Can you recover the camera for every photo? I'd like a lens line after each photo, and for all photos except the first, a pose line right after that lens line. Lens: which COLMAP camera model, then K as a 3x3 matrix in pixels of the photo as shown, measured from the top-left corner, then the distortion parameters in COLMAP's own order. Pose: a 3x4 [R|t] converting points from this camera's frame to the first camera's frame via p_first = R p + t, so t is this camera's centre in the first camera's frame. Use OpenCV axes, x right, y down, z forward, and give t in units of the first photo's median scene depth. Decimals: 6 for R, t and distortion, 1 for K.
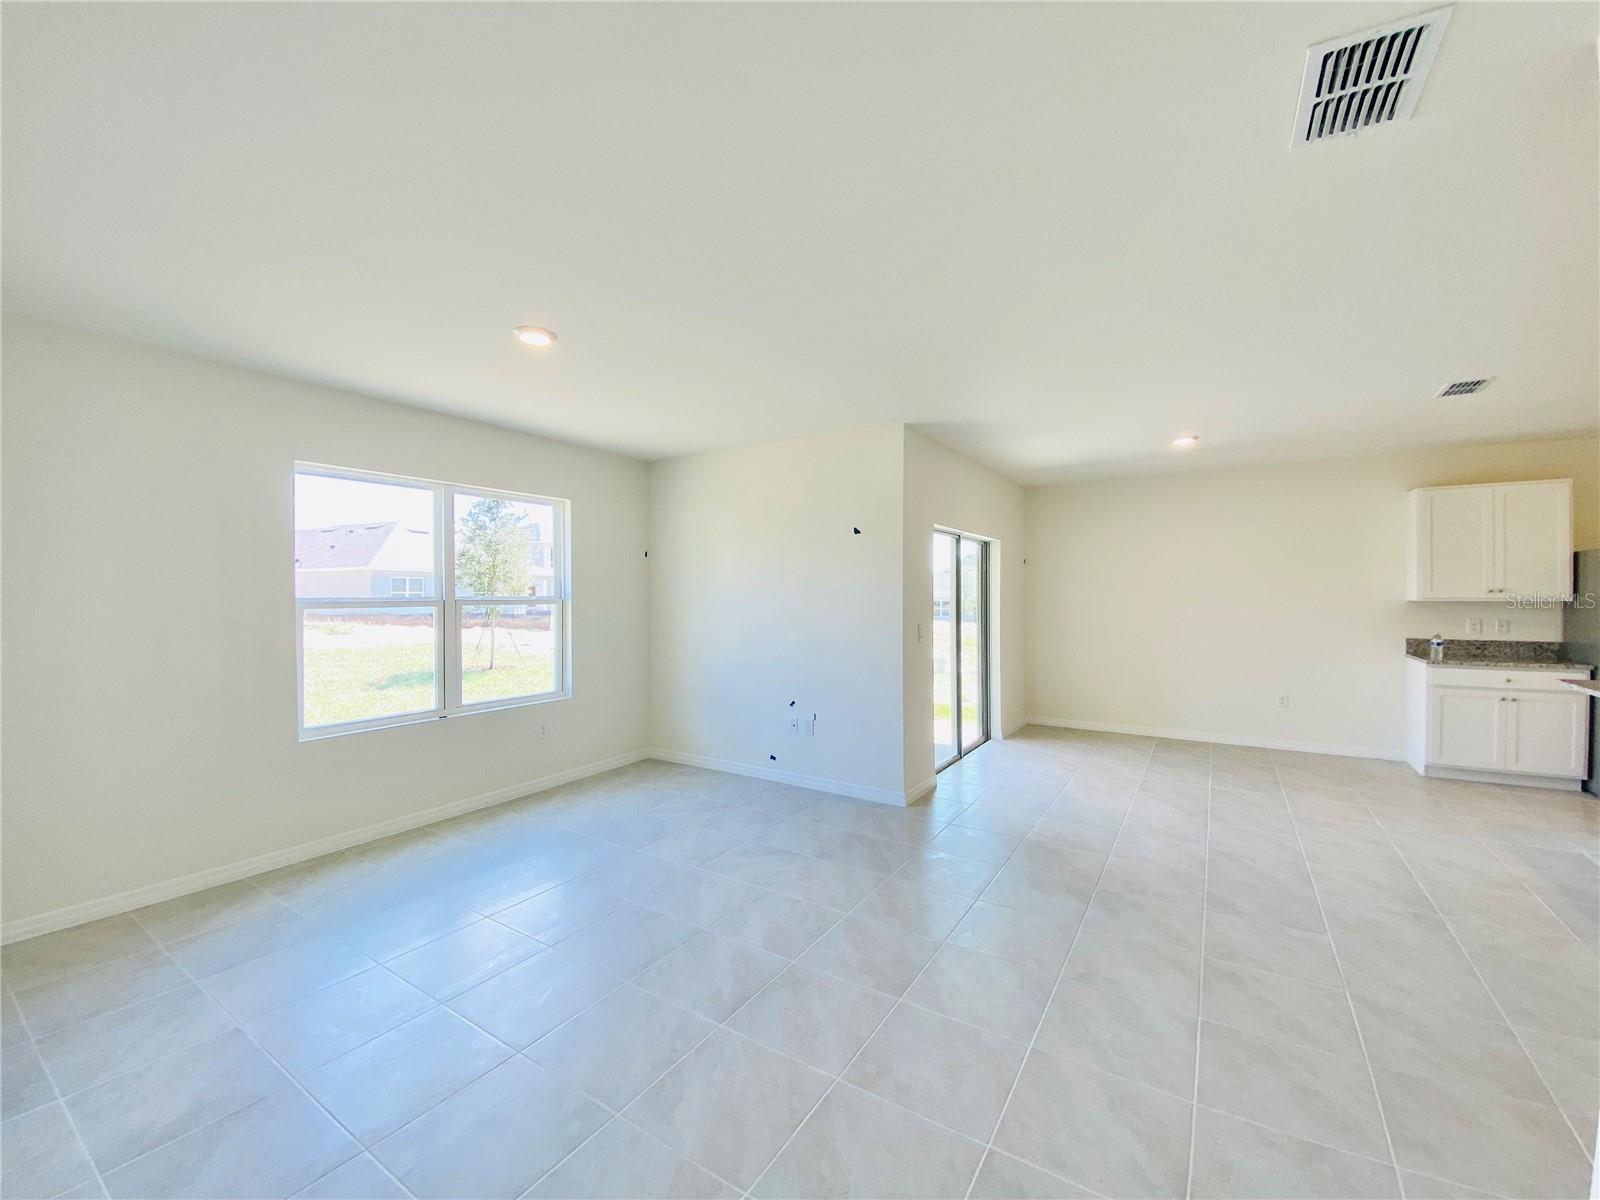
lens RADIAL K [[630.3, 0, 794.1], [0, 630.3, 592.2], [0, 0, 1]] dist [0.021179, -0.022171]
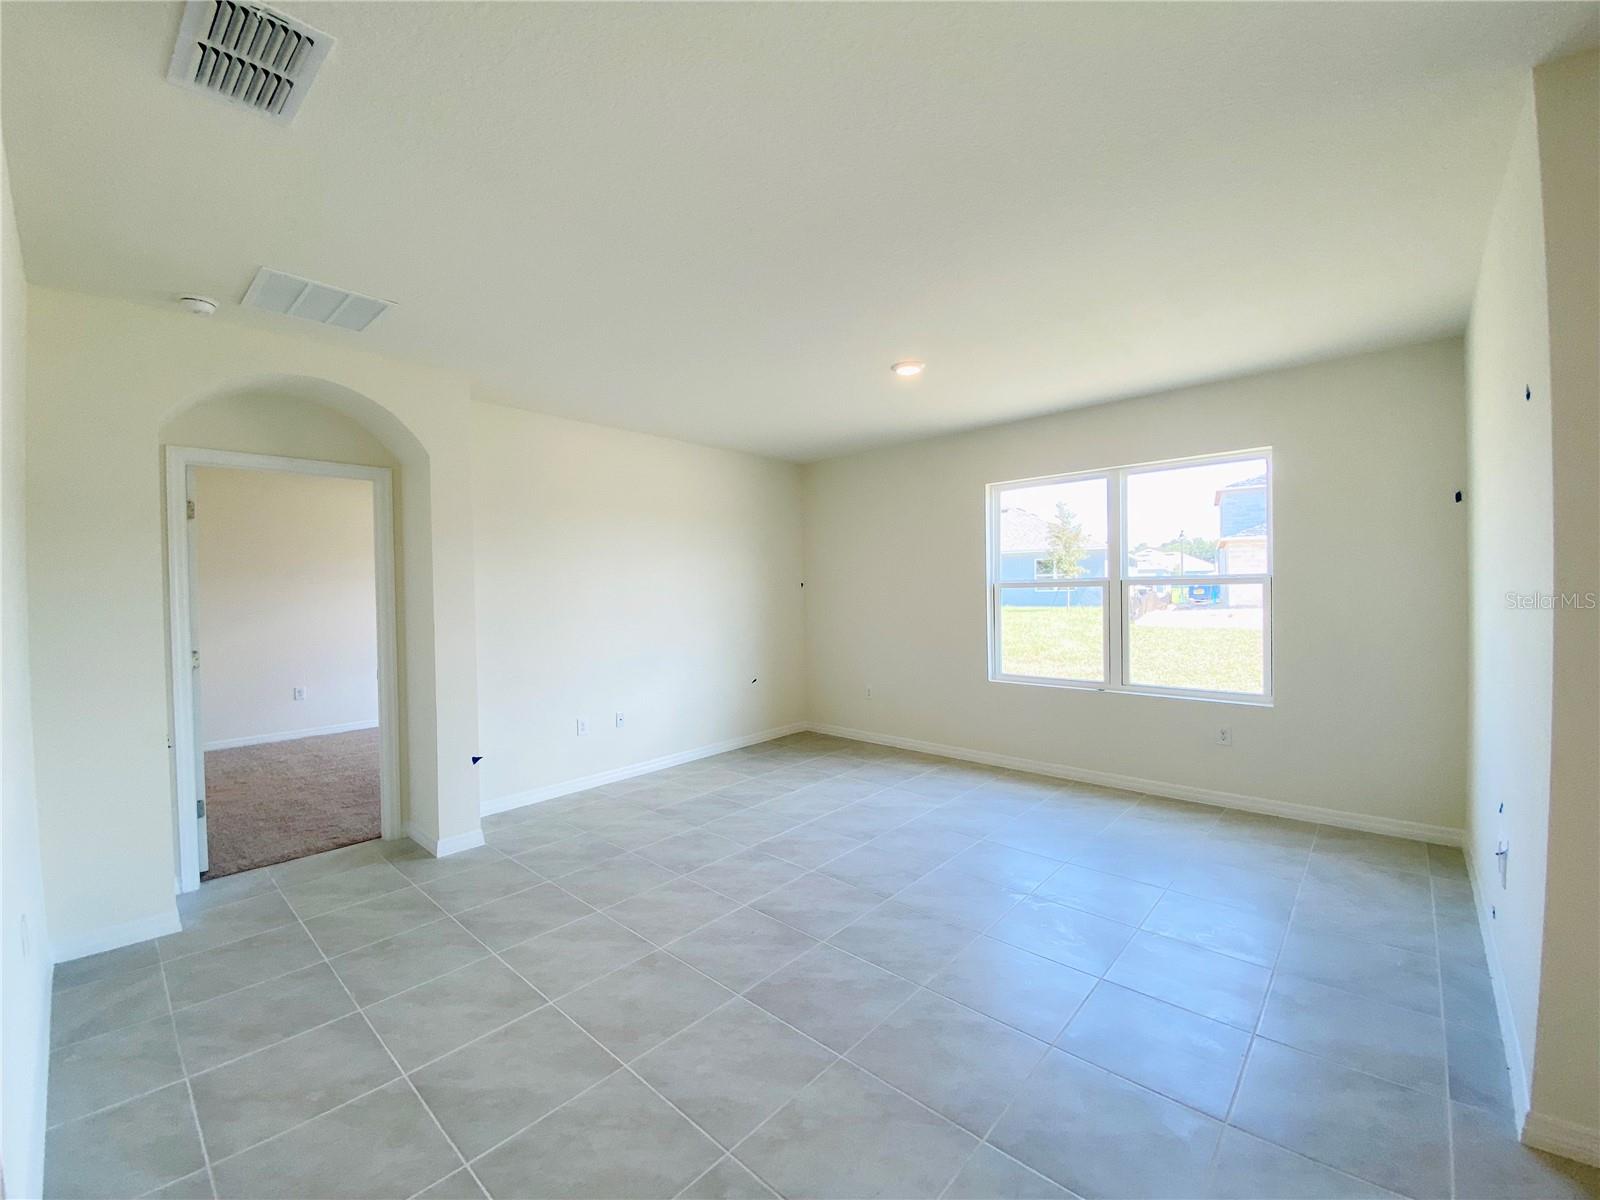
lens RADIAL K [[641.6, 0, 798.5], [0, 641.6, 603.5], [0, 0, 1]] dist [-0.002226, -0.000461]
pose [[-0.138537, 0.030219, -0.989896, 0.545133], [0.019851, 0.999418, 0.027731, 0.010927], [0.990158, -0.015809, -0.139057, 0.610323]]
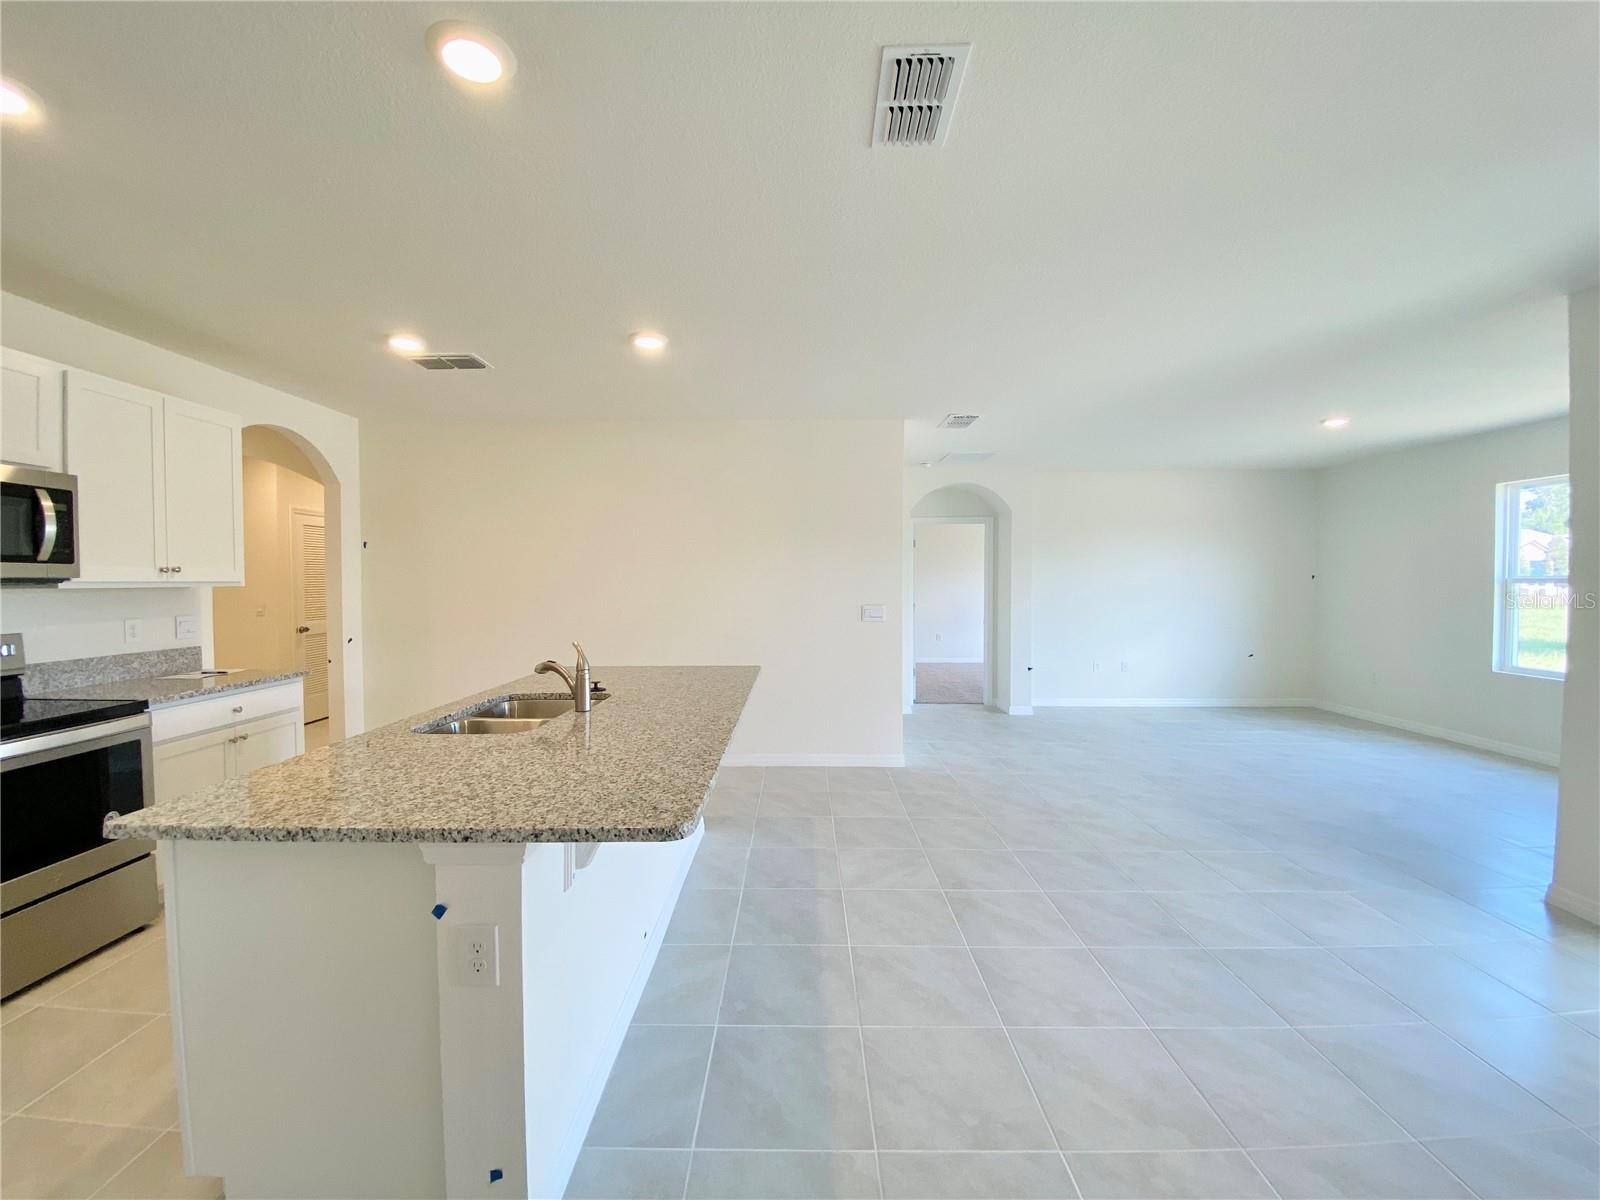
lens RADIAL K [[630.3, 0, 794.1], [0, 630.3, 592.2], [0, 0, 1]] dist [0.021179, -0.022171]
pose [[-0.840753, 0.016000, -0.541183, 1.095523], [0.008271, 0.999826, 0.016710, 0.008342], [0.541356, 0.009573, -0.840739, 1.057648]]
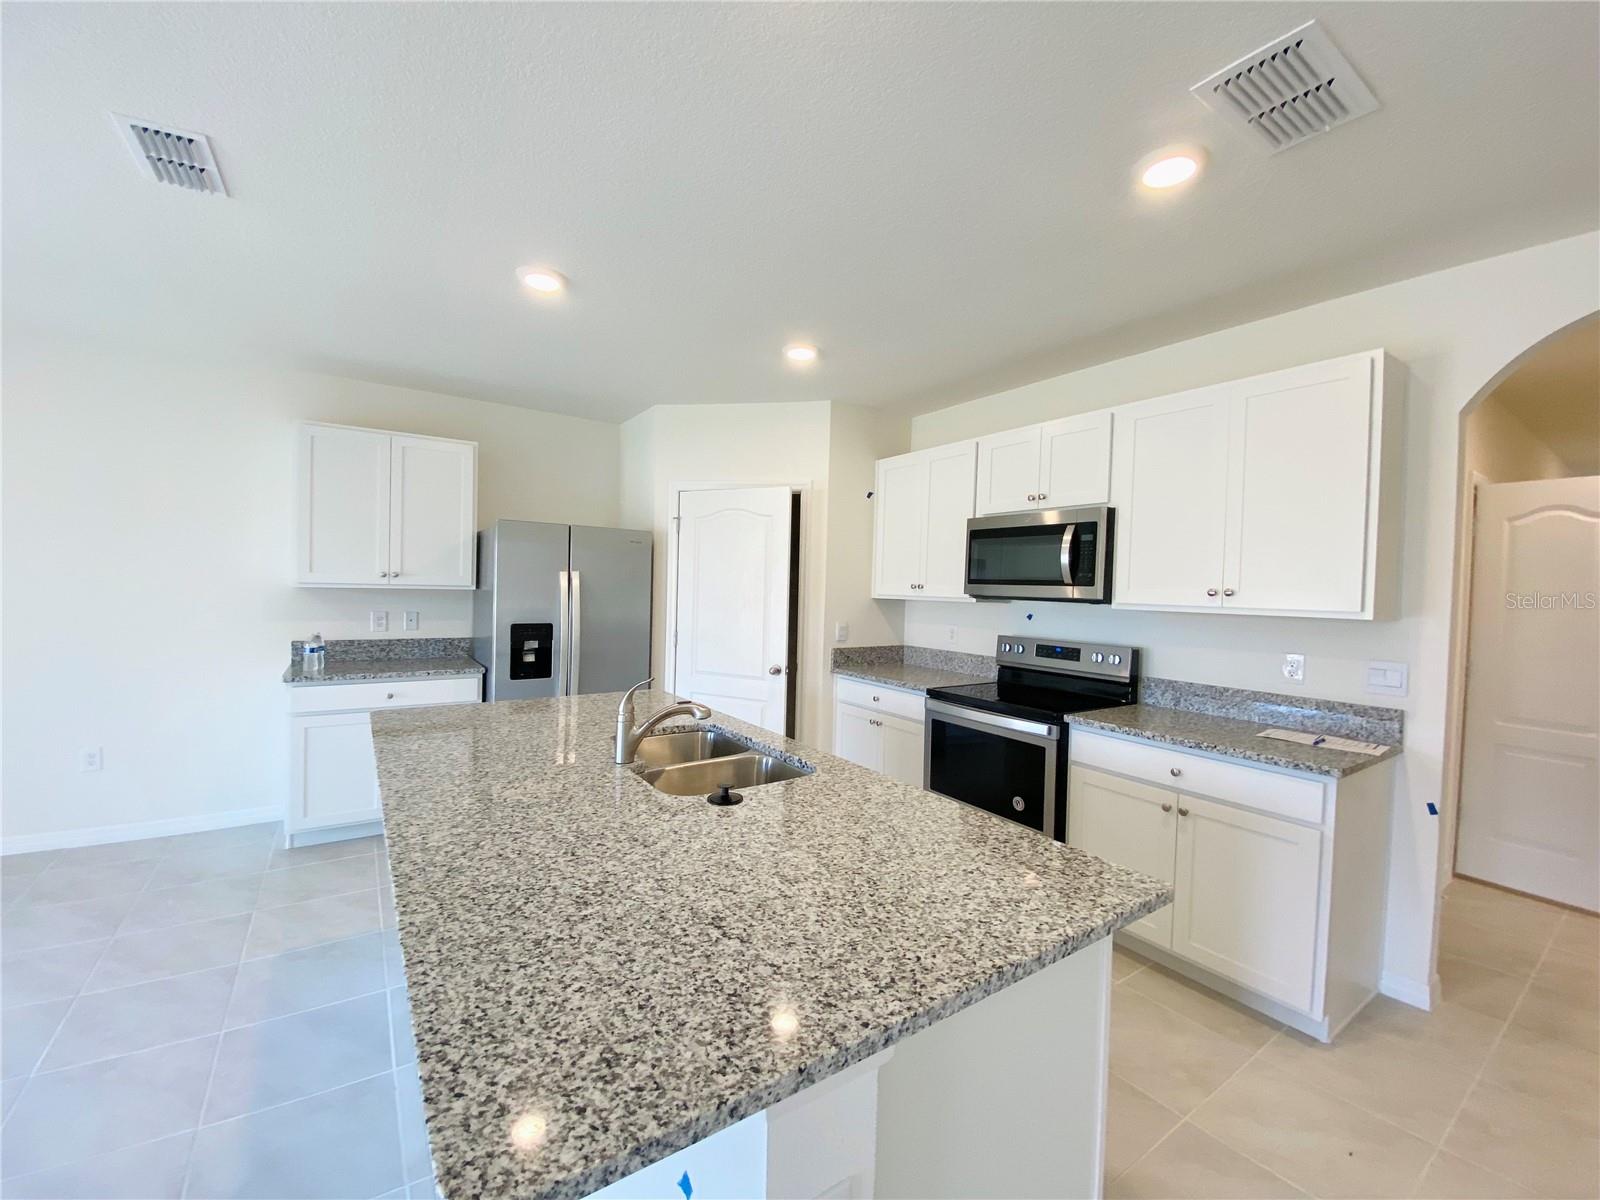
lens RADIAL K [[650.3, 0, 782.6], [0, 650.3, 593.2], [0, 0, 1]] dist [0.000551, -0.000149]
pose [[0.387868, 0.001579, 0.921714, 0.611259], [-0.031002, 0.999455, 0.011334, -0.004040], [-0.921193, -0.032971, 0.387706, 0.271872]]
